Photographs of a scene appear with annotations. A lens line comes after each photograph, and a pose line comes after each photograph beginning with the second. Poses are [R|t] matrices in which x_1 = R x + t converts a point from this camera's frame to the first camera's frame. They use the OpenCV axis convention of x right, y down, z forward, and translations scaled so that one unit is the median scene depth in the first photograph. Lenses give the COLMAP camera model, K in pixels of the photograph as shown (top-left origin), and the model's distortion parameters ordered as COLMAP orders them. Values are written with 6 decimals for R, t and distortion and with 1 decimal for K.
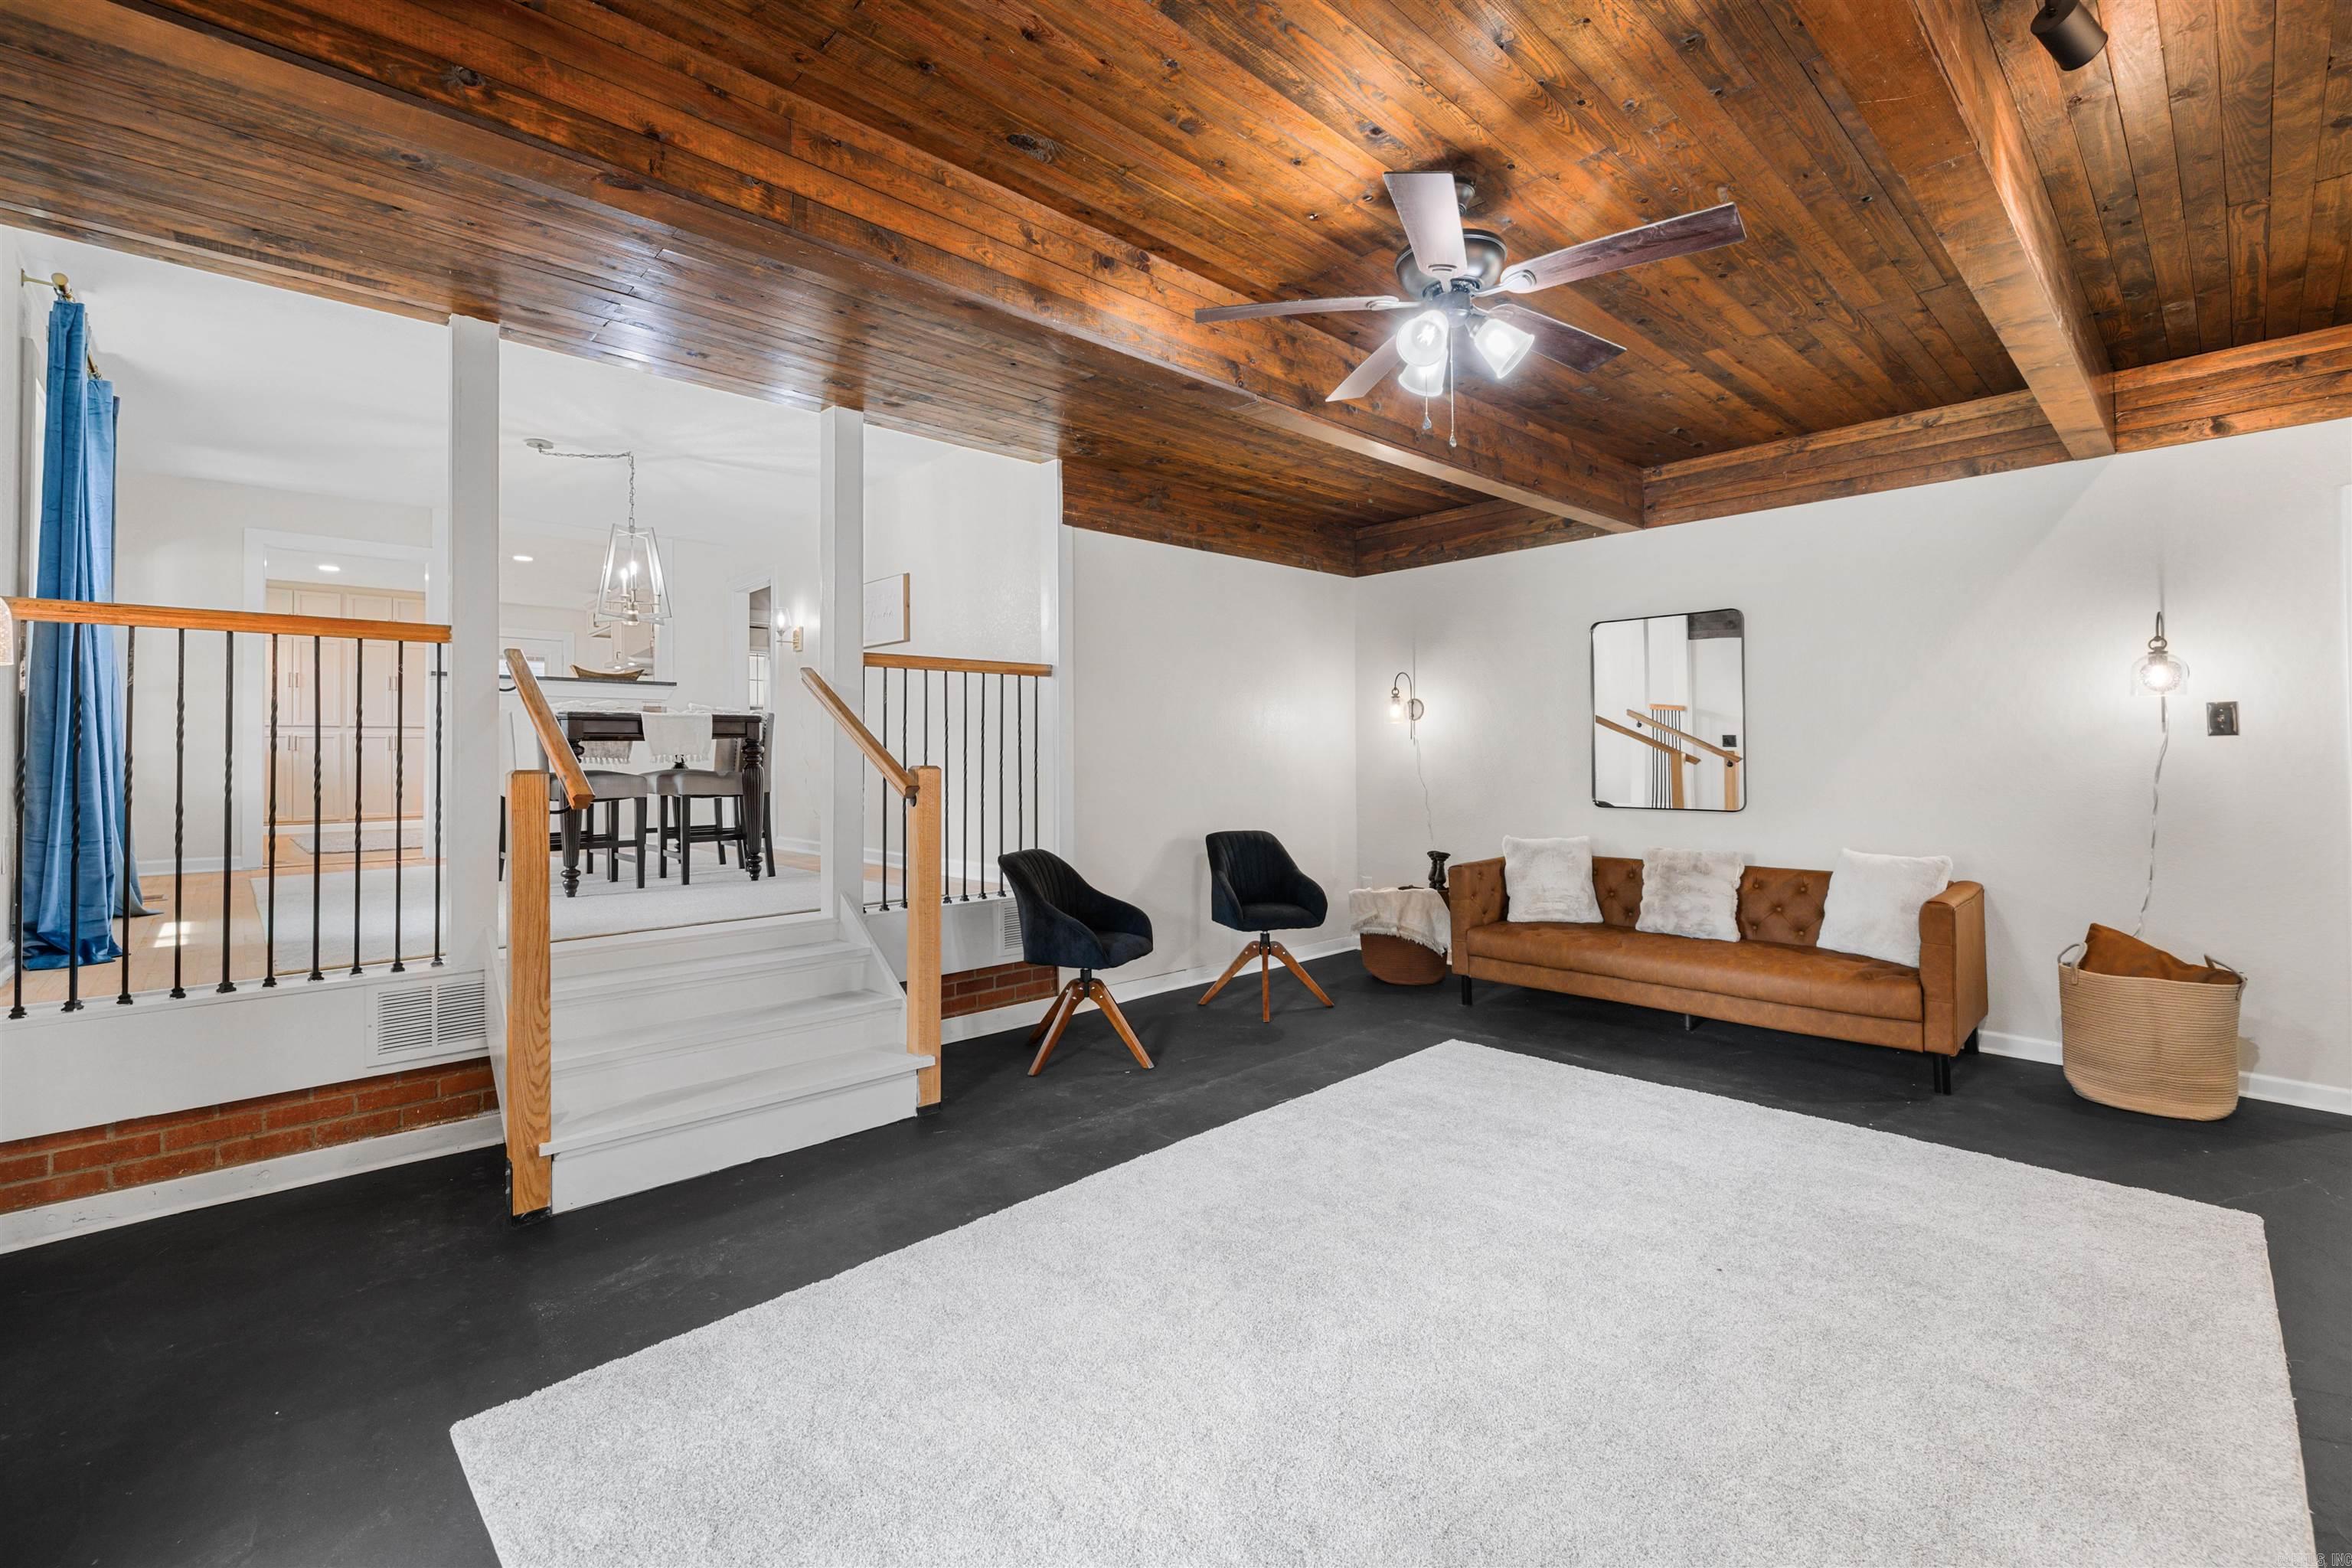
lens RADIAL K [[983.8, 0, 1160.9], [0, 983.8, 766.3], [0, 0, 1]] dist [0.000927, -0.000943]
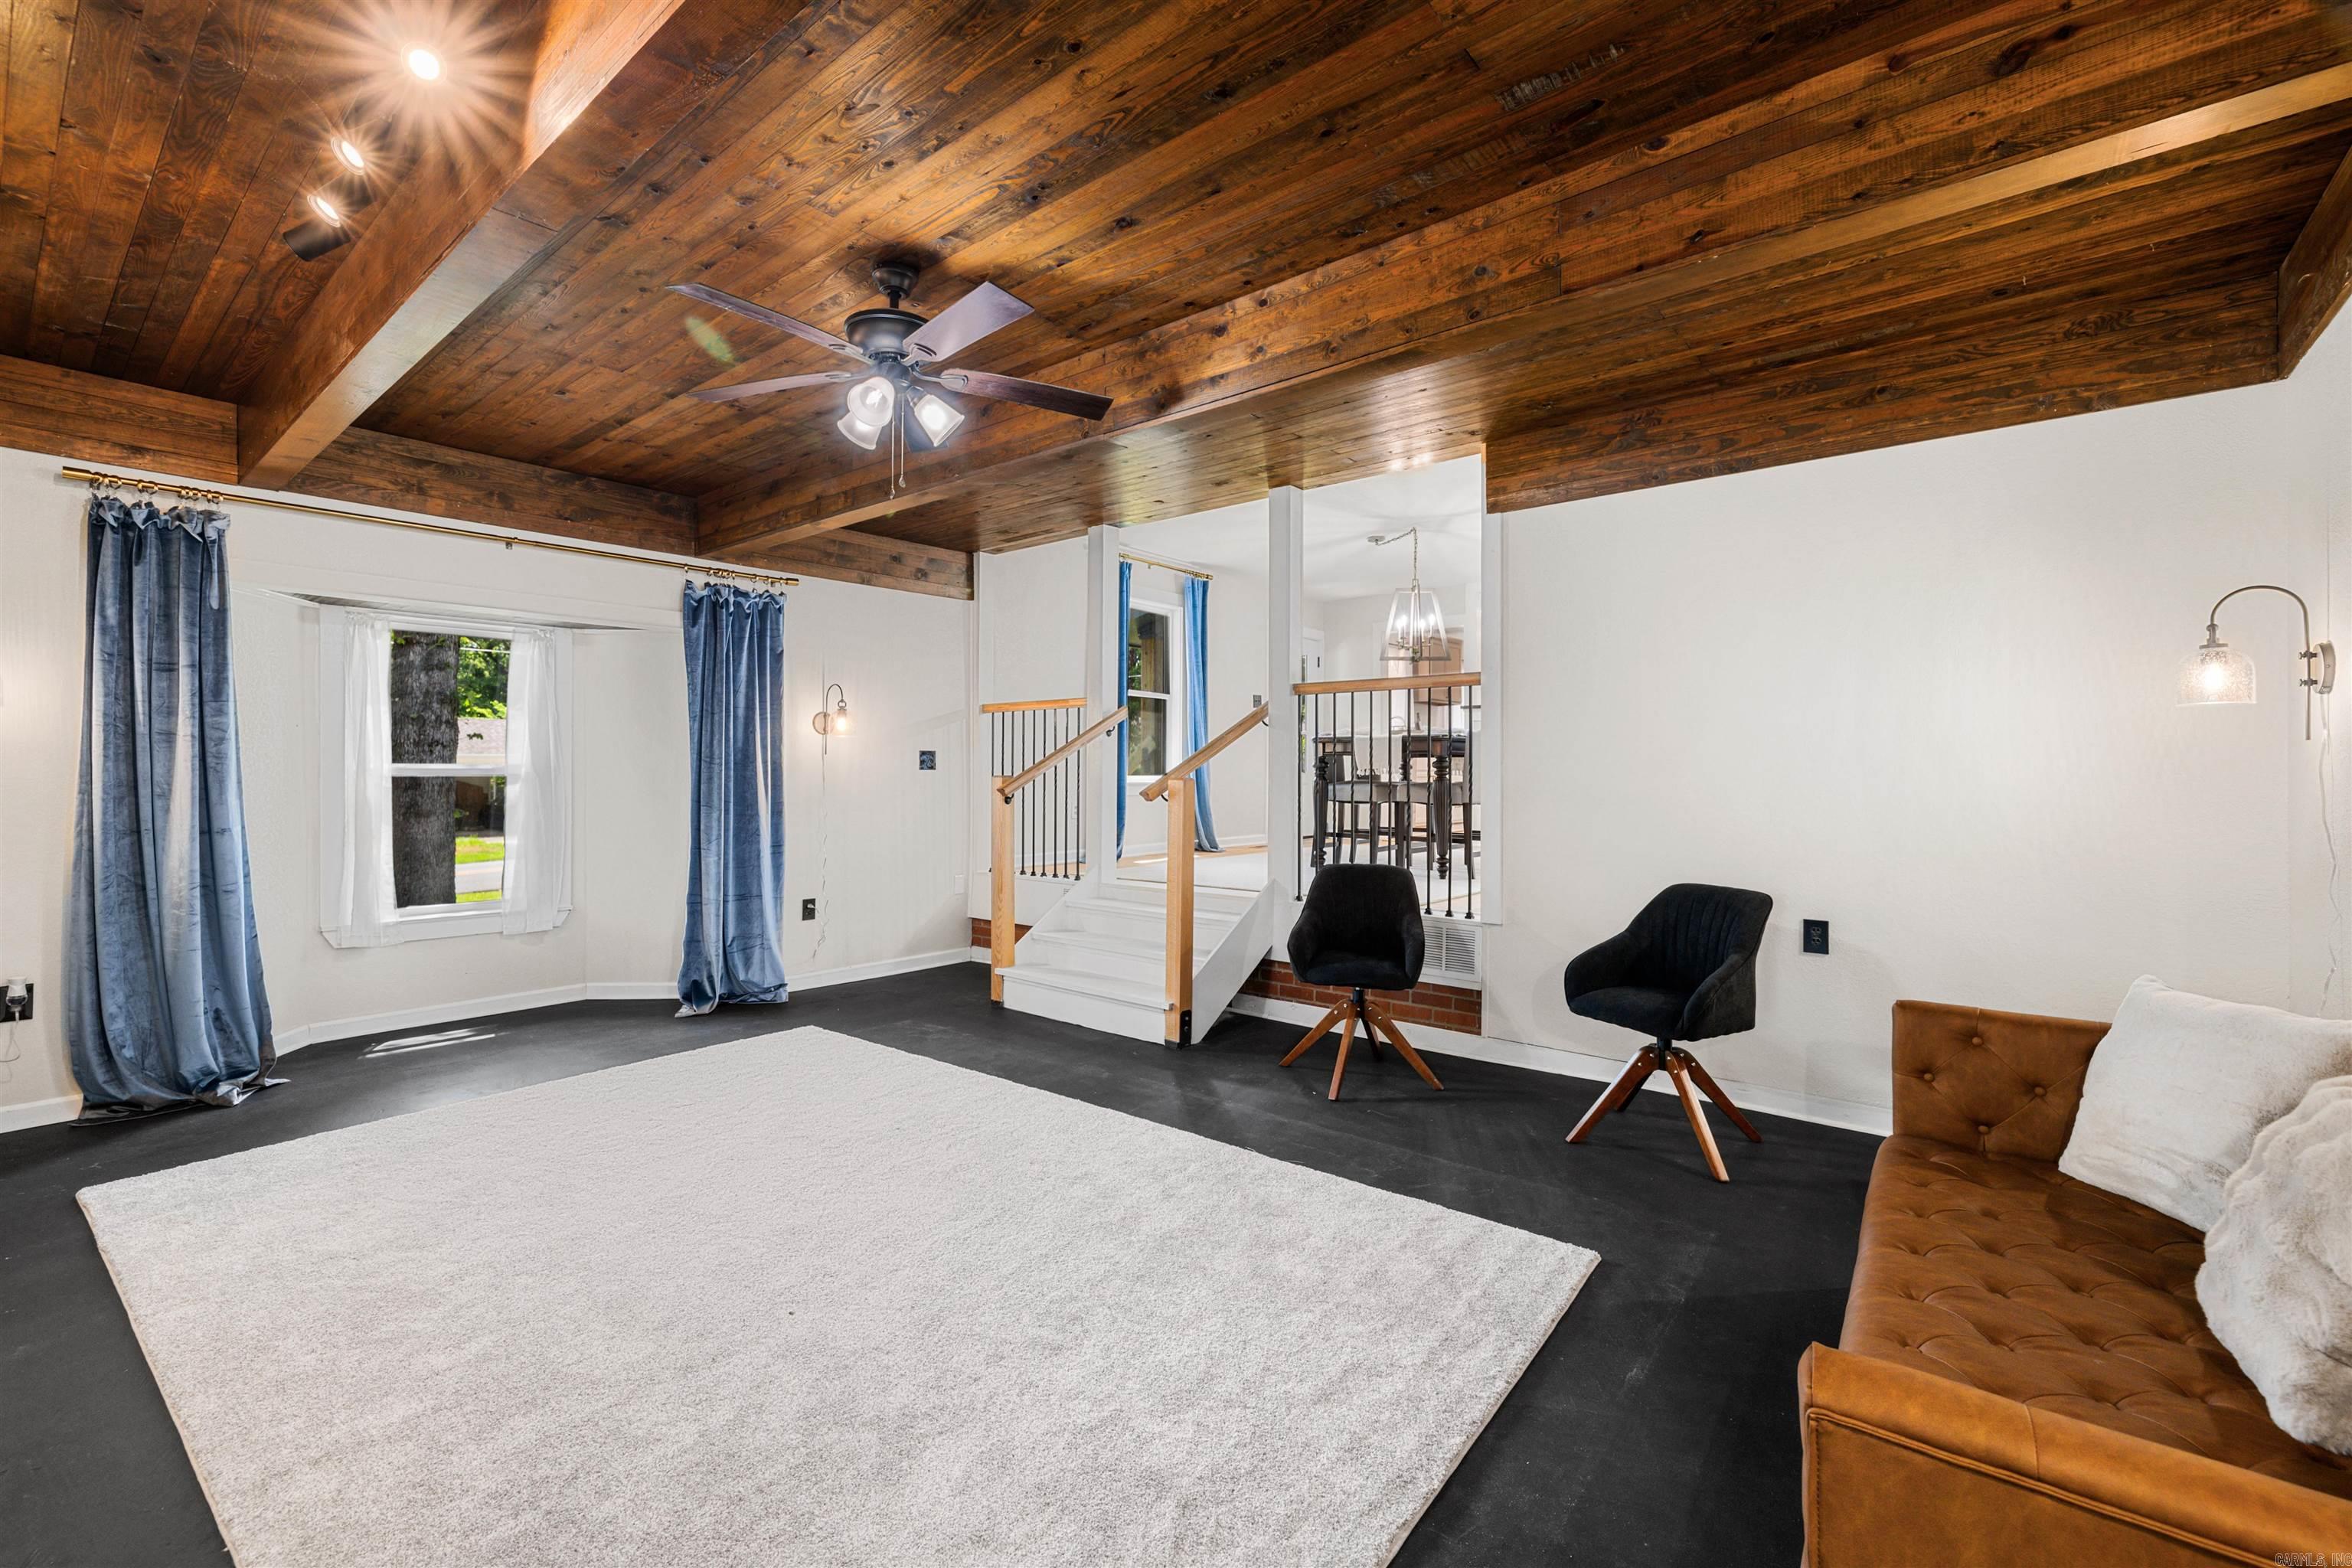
lens RADIAL K [[983.8, 0, 1177.7], [0, 983.8, 785.3], [0, 0, 1]] dist [0.000927, -0.000943]
pose [[0.155940, 0.019181, -0.987580, 0.874140], [-0.018269, 0.999696, 0.016532, -0.009551], [0.987598, 0.015464, 0.156244, 0.682141]]
